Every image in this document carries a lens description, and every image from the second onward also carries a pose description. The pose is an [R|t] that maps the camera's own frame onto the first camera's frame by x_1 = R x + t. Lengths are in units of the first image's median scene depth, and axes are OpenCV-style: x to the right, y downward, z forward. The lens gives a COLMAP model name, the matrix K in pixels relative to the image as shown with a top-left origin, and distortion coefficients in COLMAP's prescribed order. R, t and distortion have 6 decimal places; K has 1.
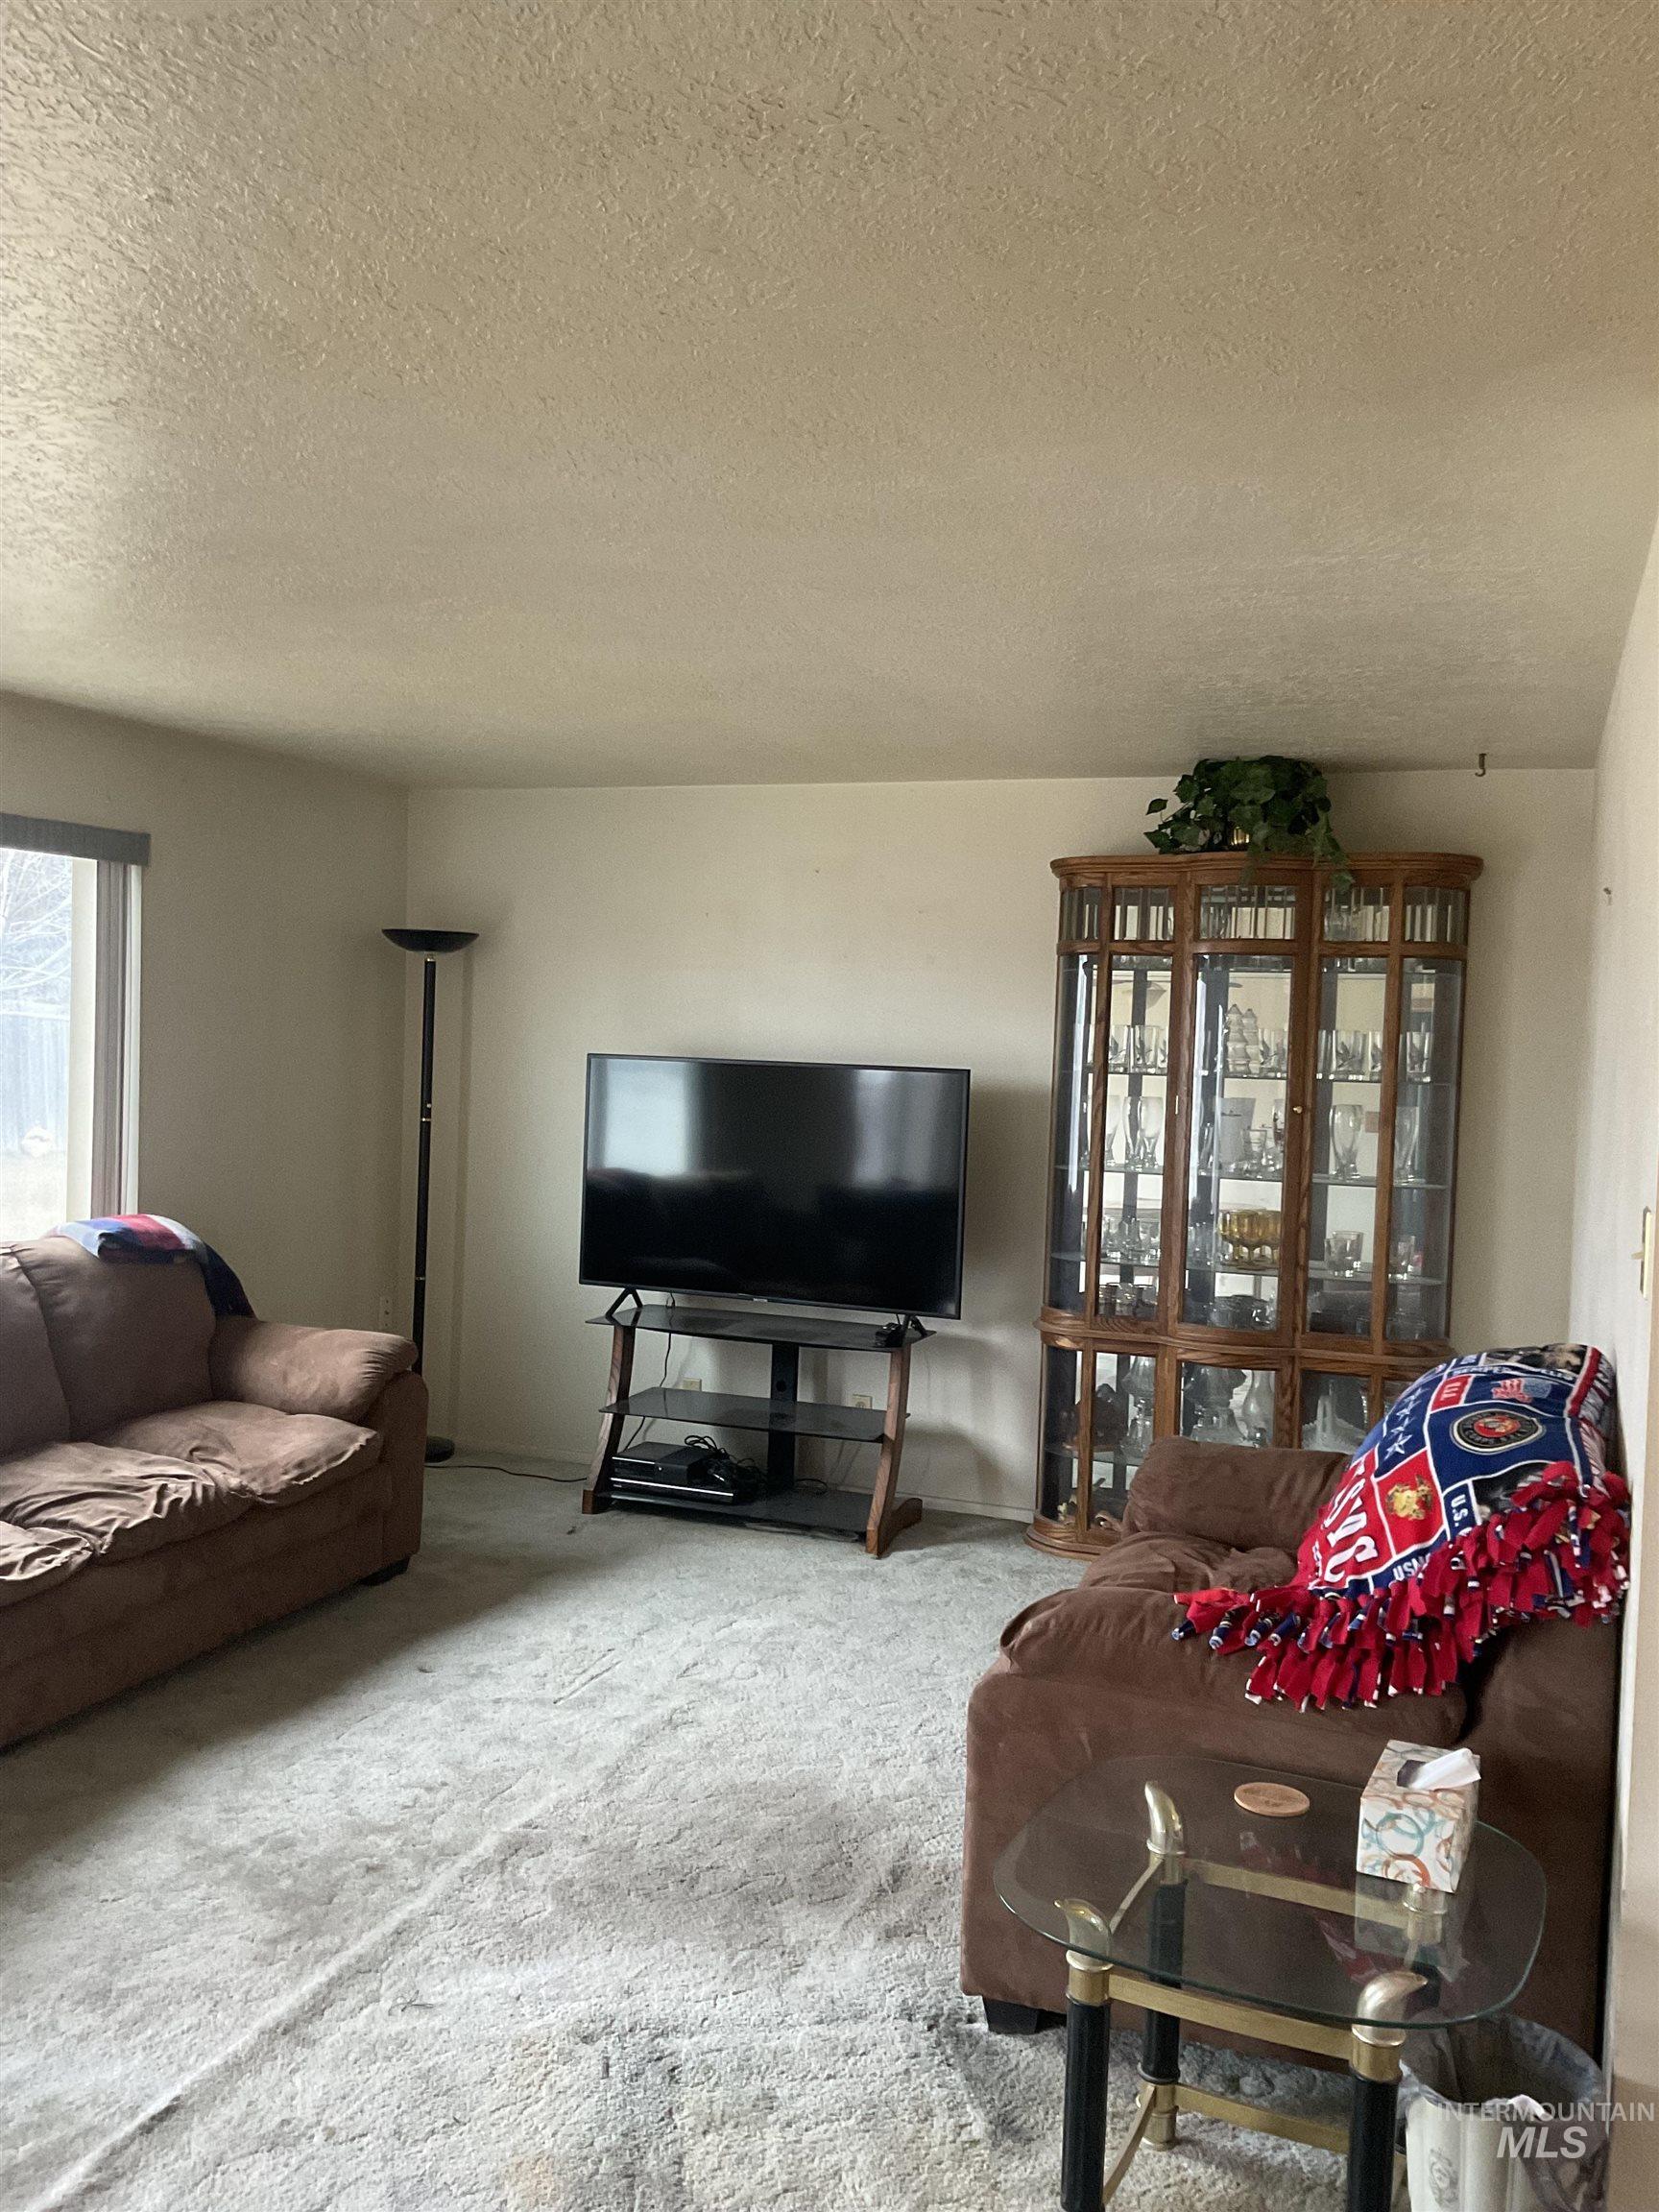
lens RADIAL K [[1817.3, 0, 831.4], [0, 1817.3, 1082.6], [0, 0, 1]] dist [0.055262, -0.089254]
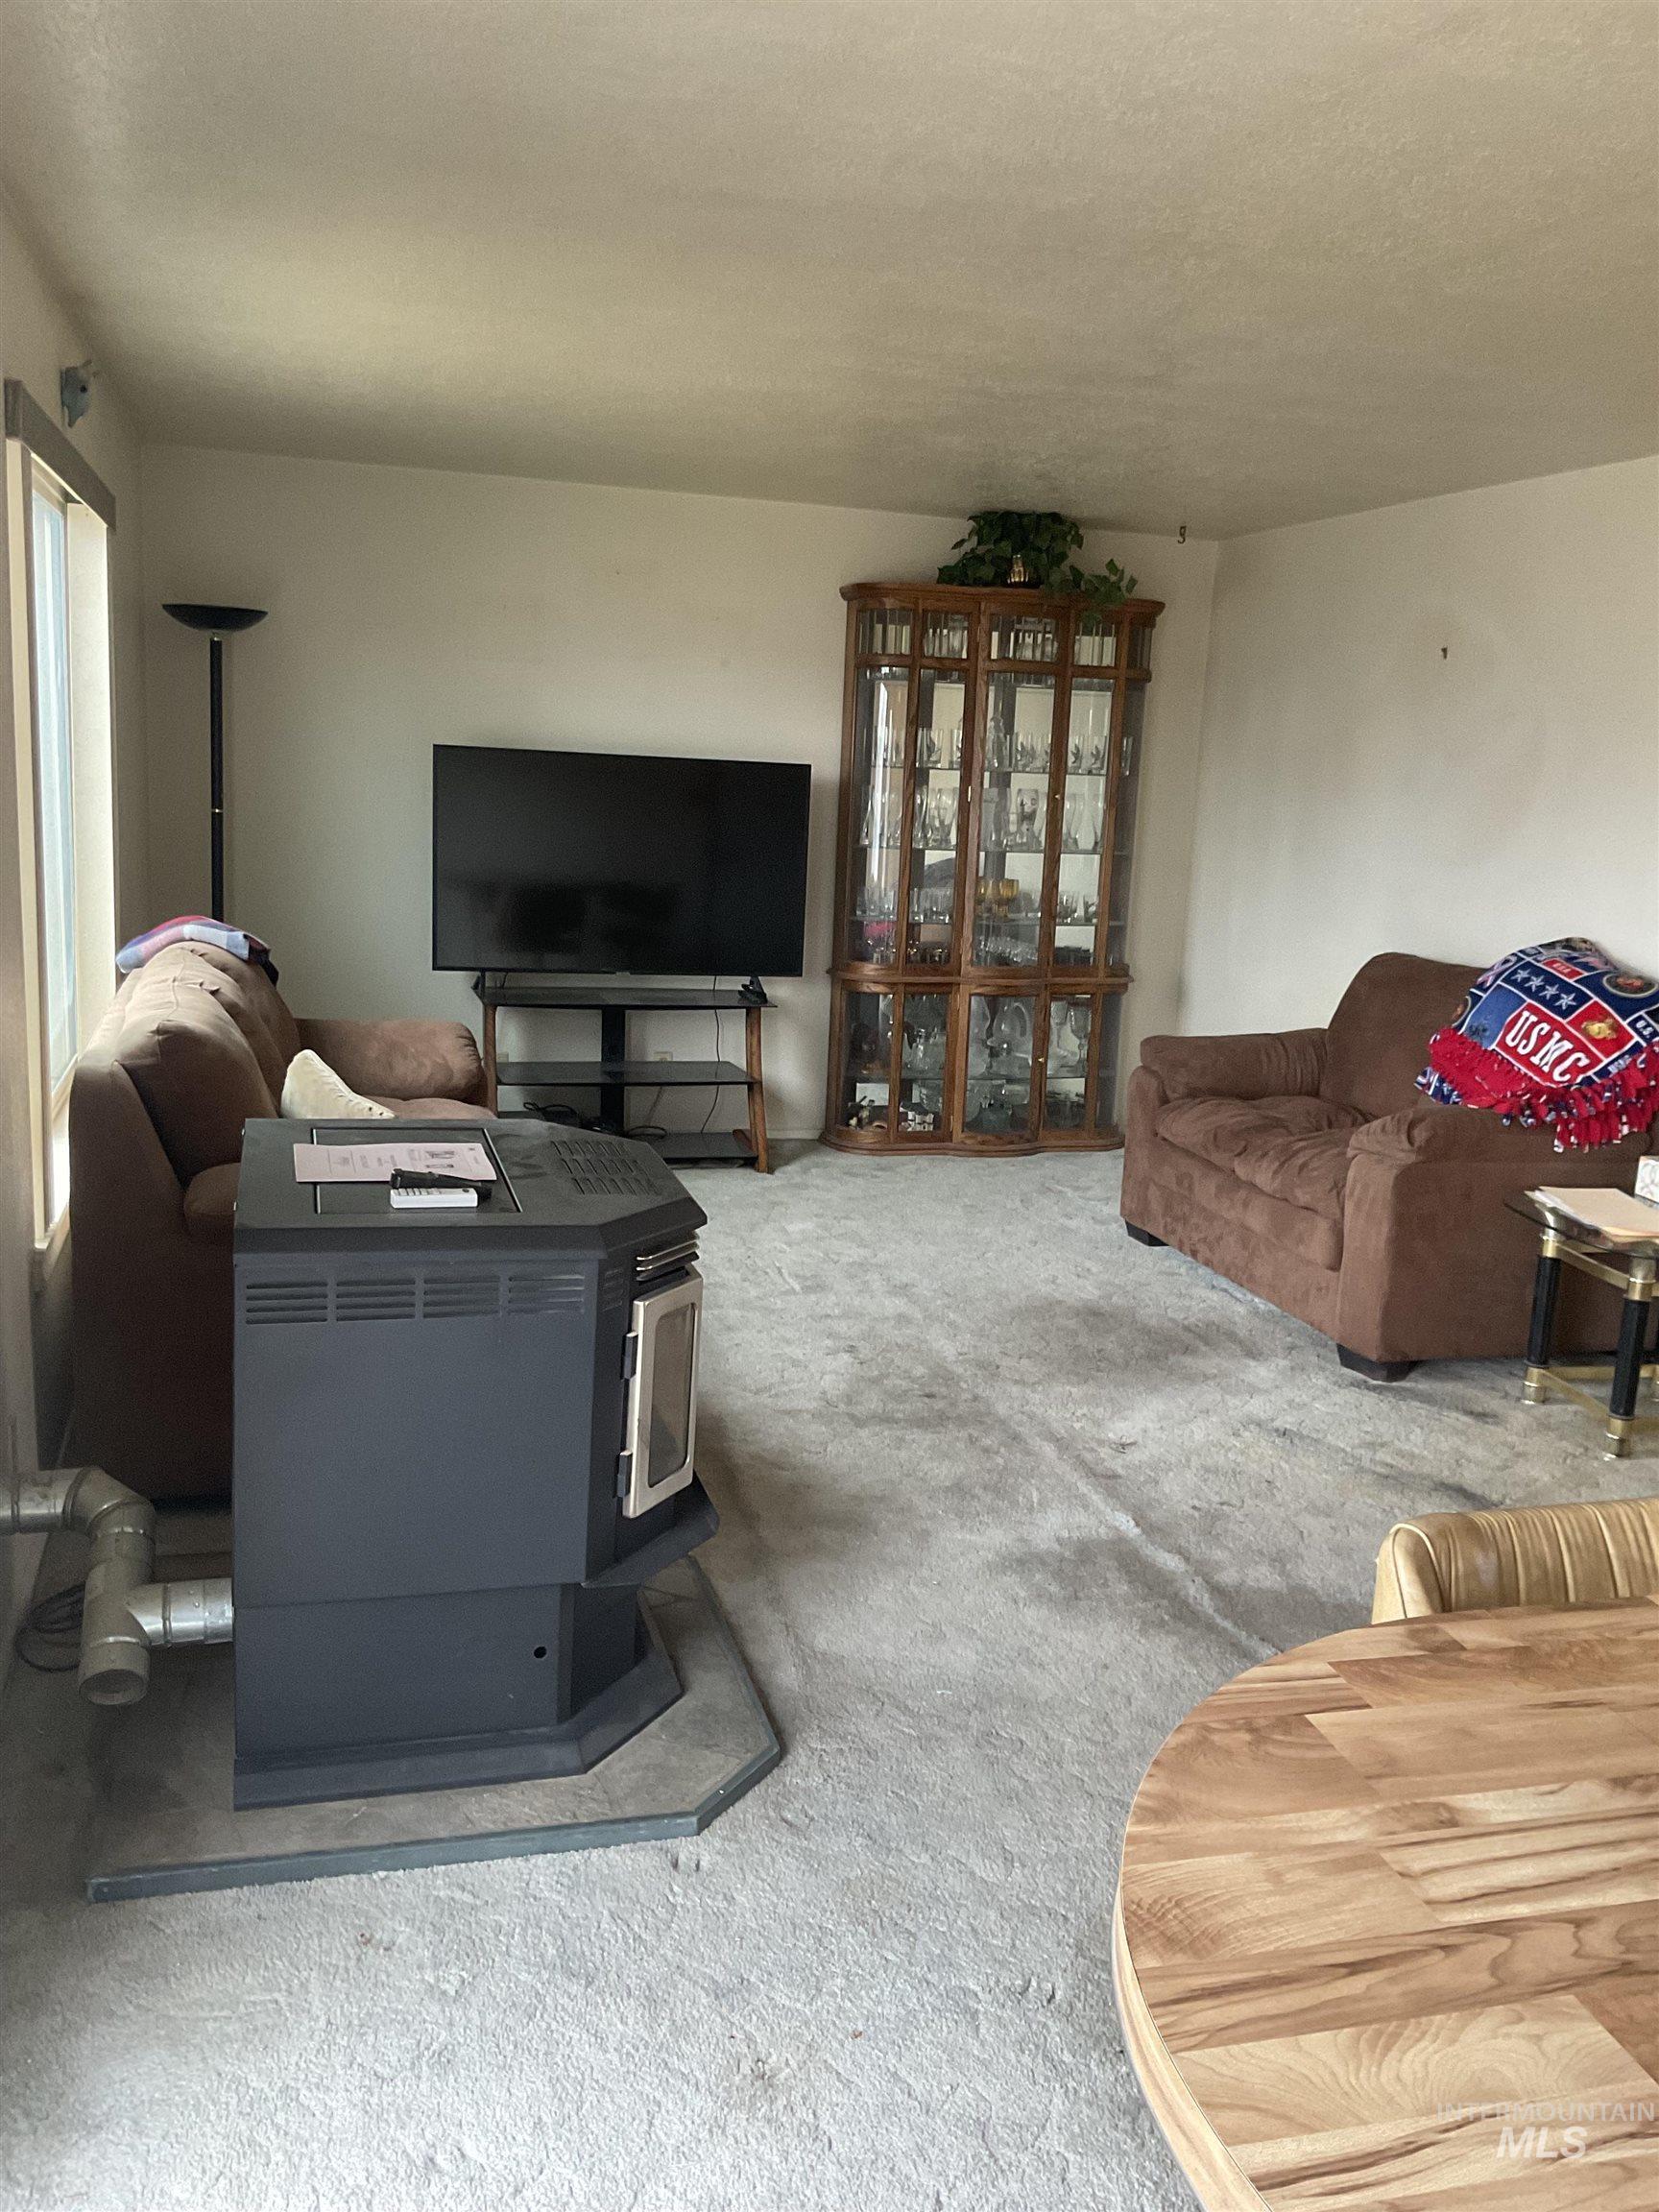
lens RADIAL K [[1817.3, 0, 809.2], [0, 1817.3, 1101.1], [0, 0, 1]] dist [0.055262, -0.089254]
pose [[0.804637, -0.105899, 0.584247, -0.679019], [-0.003637, 0.983070, 0.183197, -0.008692], [-0.593755, -0.149531, 0.790629, 0.038629]]
